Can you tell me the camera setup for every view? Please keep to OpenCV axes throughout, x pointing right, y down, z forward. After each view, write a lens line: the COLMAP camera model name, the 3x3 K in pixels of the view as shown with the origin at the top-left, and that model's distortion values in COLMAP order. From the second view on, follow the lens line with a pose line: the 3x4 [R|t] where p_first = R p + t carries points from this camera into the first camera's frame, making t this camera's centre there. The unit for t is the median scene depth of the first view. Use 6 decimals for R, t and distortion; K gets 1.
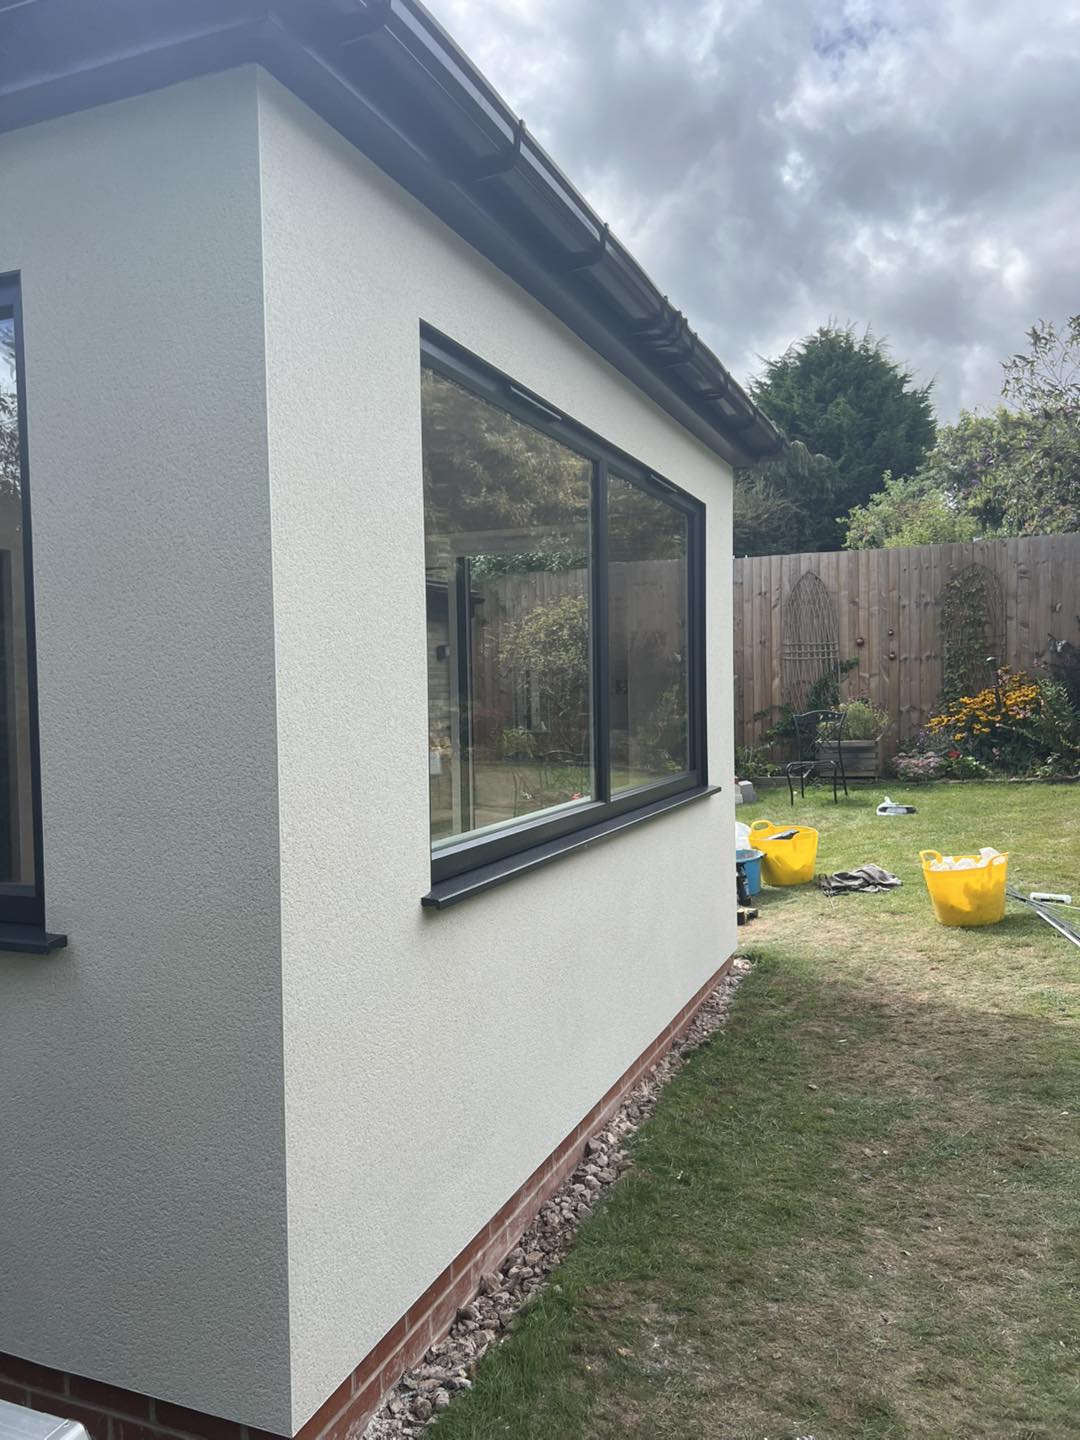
lens RADIAL K [[1079.9, 0, 540.0], [0, 1079.9, 721.9], [0, 0, 1]] dist [0.040113, -0.035116]
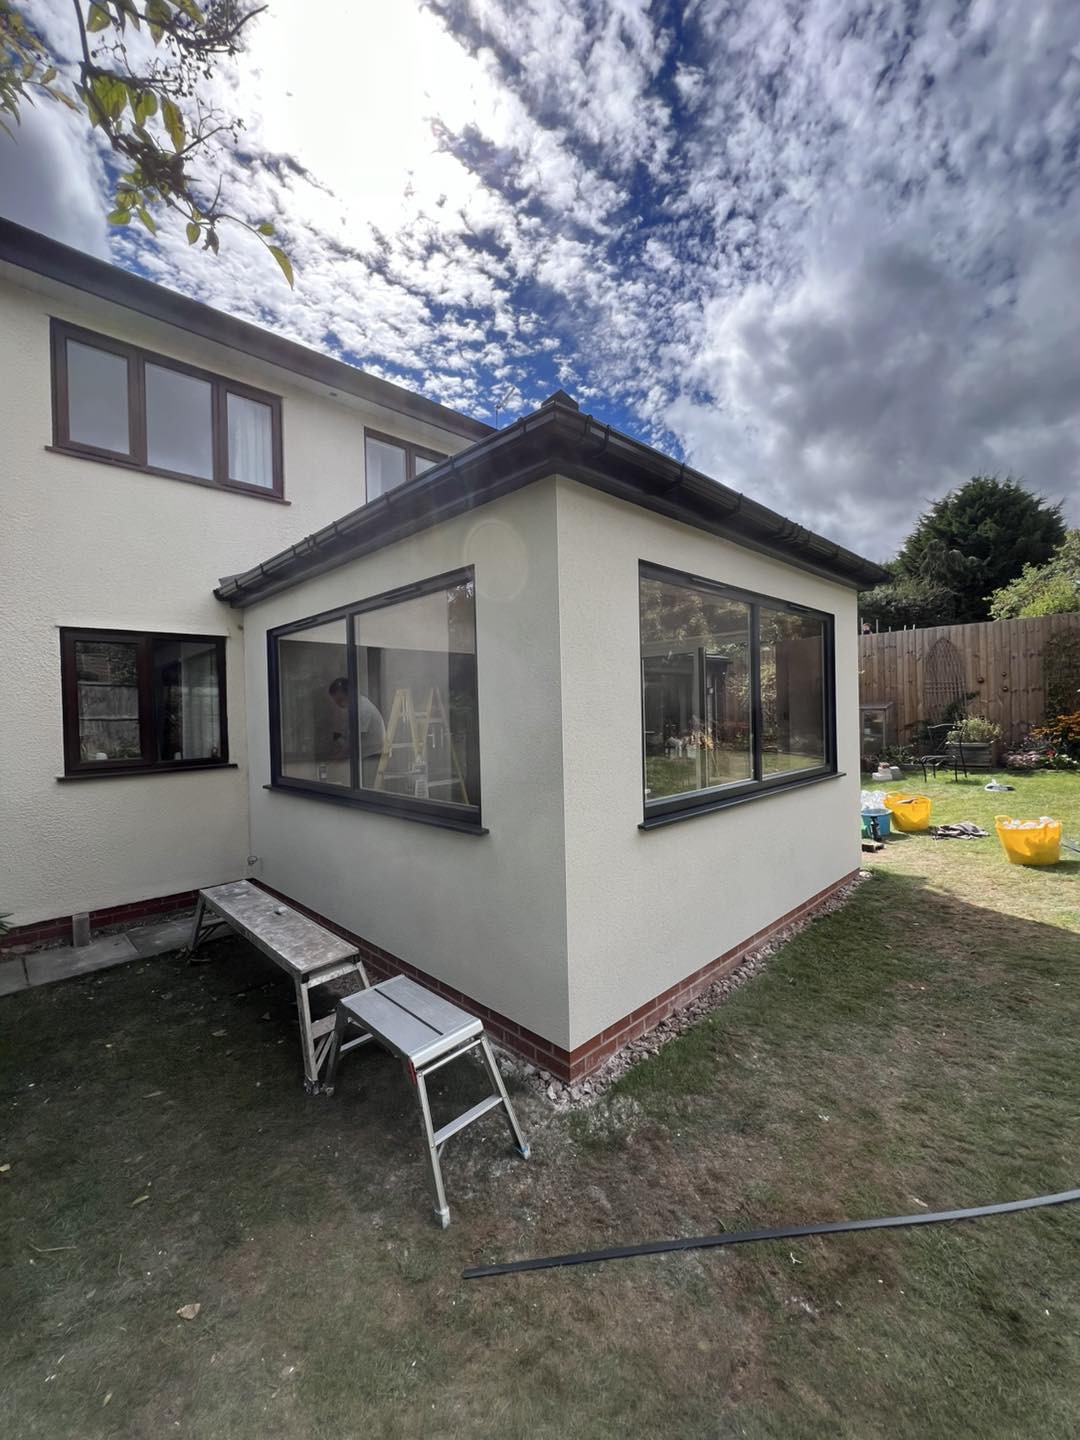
lens RADIAL K [[575.9, 0, 539.4], [0, 575.9, 713.9], [0, 0, 1]] dist [-0.000960, 0.000538]
pose [[0.917438, -0.004823, -0.397850, 0.096237], [-0.002384, 0.999842, -0.017619, -0.021387], [0.397872, 0.017113, 0.917281, -0.078423]]
